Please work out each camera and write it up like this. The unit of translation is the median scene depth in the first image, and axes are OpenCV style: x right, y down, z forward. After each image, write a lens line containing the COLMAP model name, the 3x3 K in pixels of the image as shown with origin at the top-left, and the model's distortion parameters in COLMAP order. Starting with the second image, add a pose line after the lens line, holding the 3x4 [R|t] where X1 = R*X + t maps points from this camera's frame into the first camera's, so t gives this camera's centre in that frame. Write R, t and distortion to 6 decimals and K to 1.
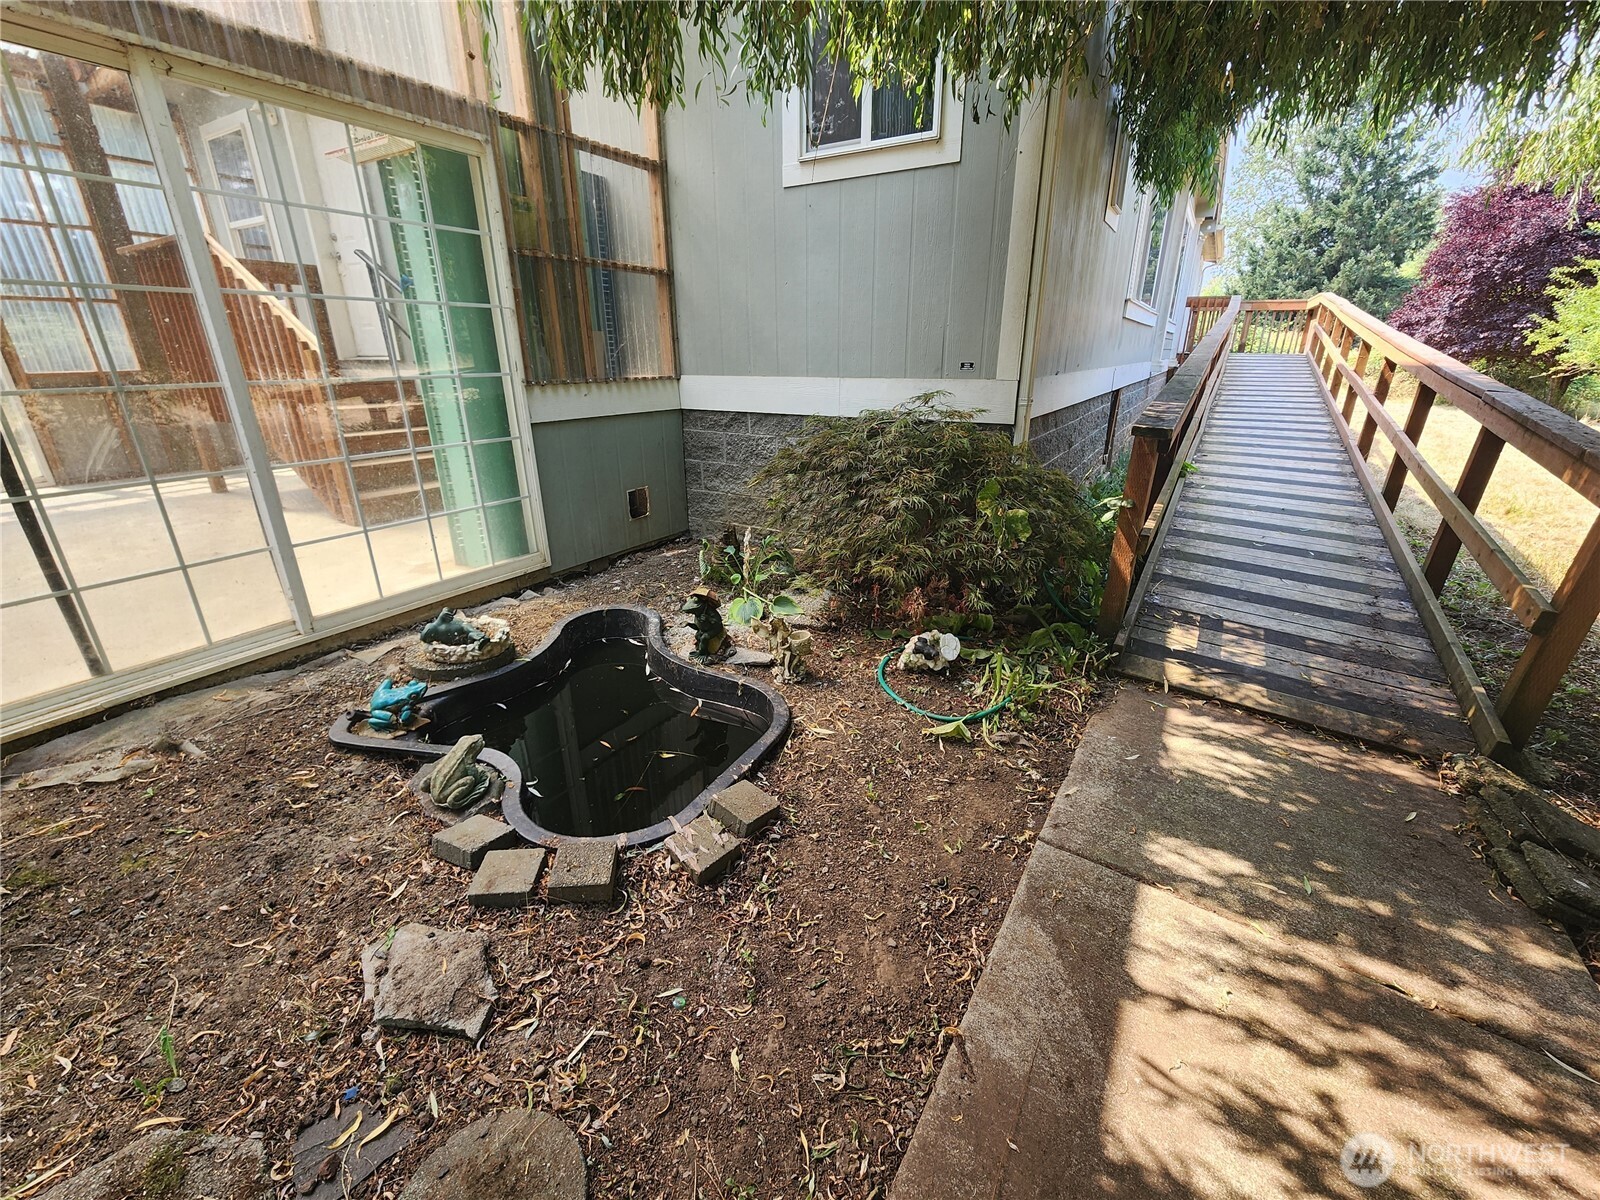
lens RADIAL K [[664.8, 0, 797.6], [0, 664.8, 596.0], [0, 0, 1]] dist [-0.001133, 0.001671]
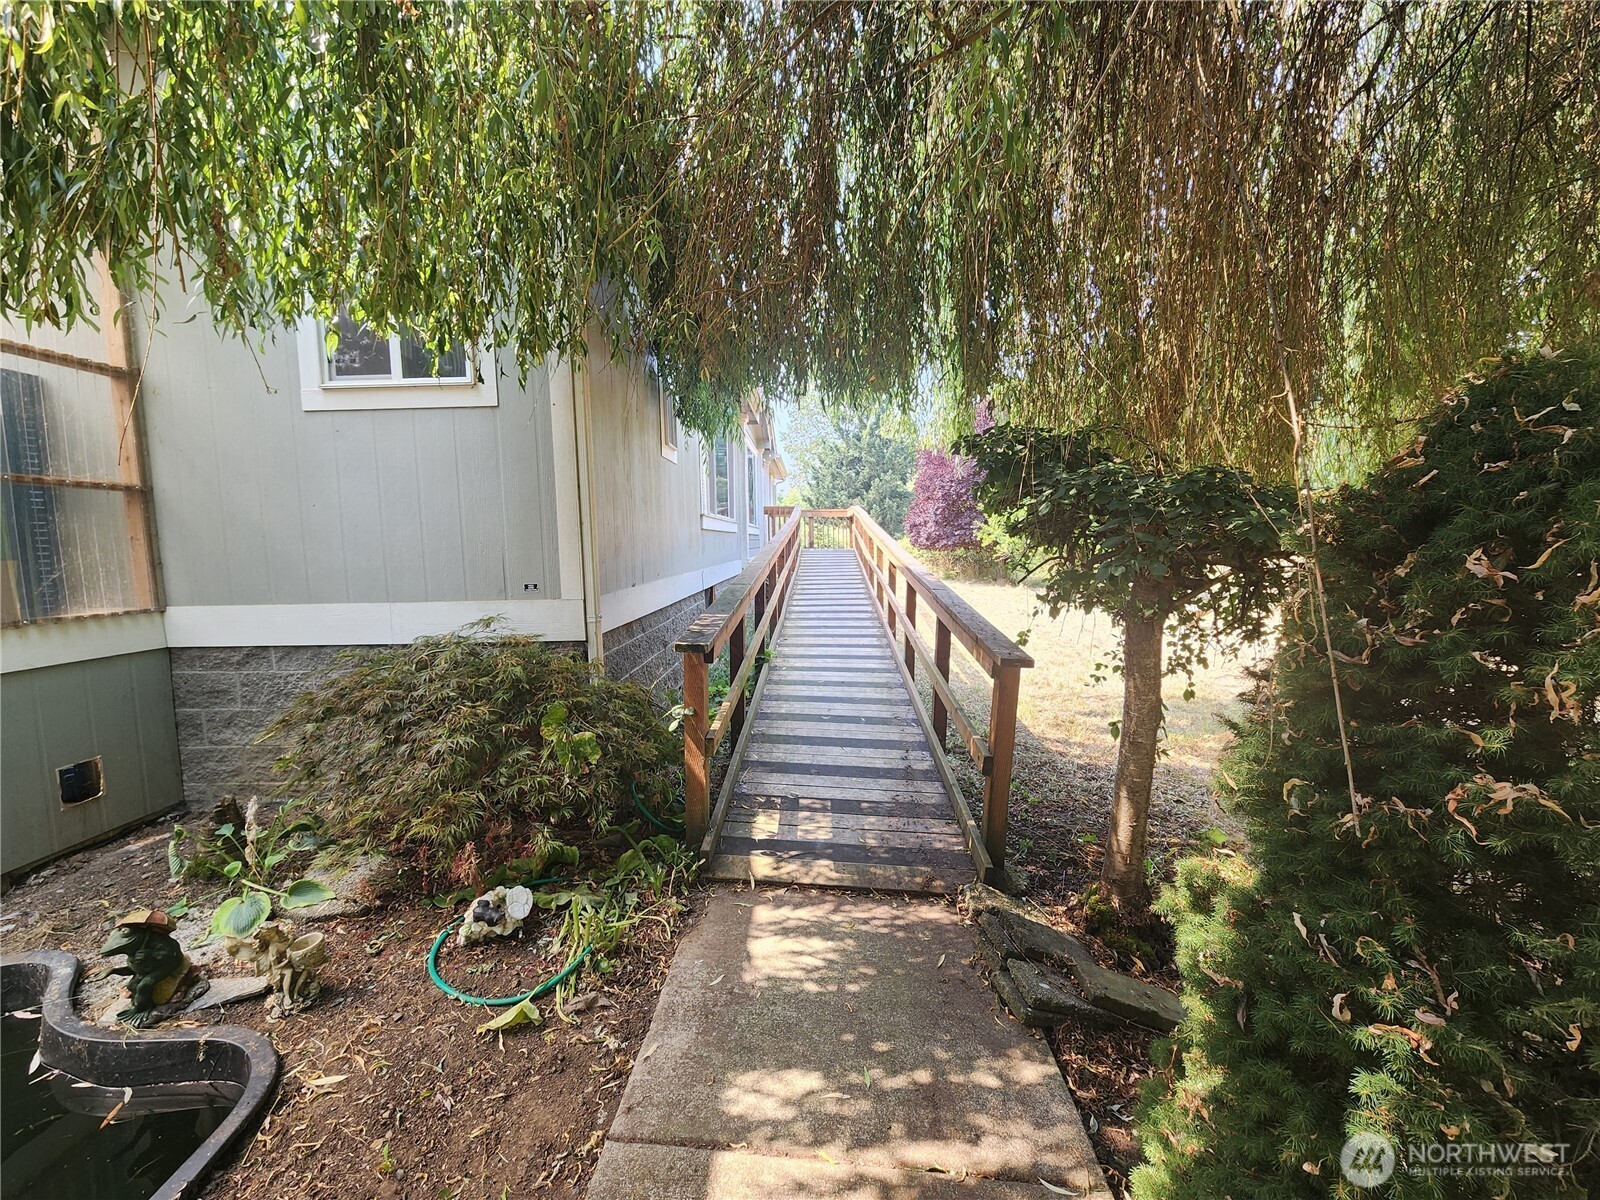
lens RADIAL K [[664.8, 0, 796.3], [0, 664.8, 594.1], [0, 0, 1]] dist [-0.001133, 0.001671]
pose [[0.867109, -0.049793, 0.495624, 0.119564], [0.184523, 0.956313, -0.226752, -0.041822], [-0.462681, 0.288073, 0.838415, -0.019290]]
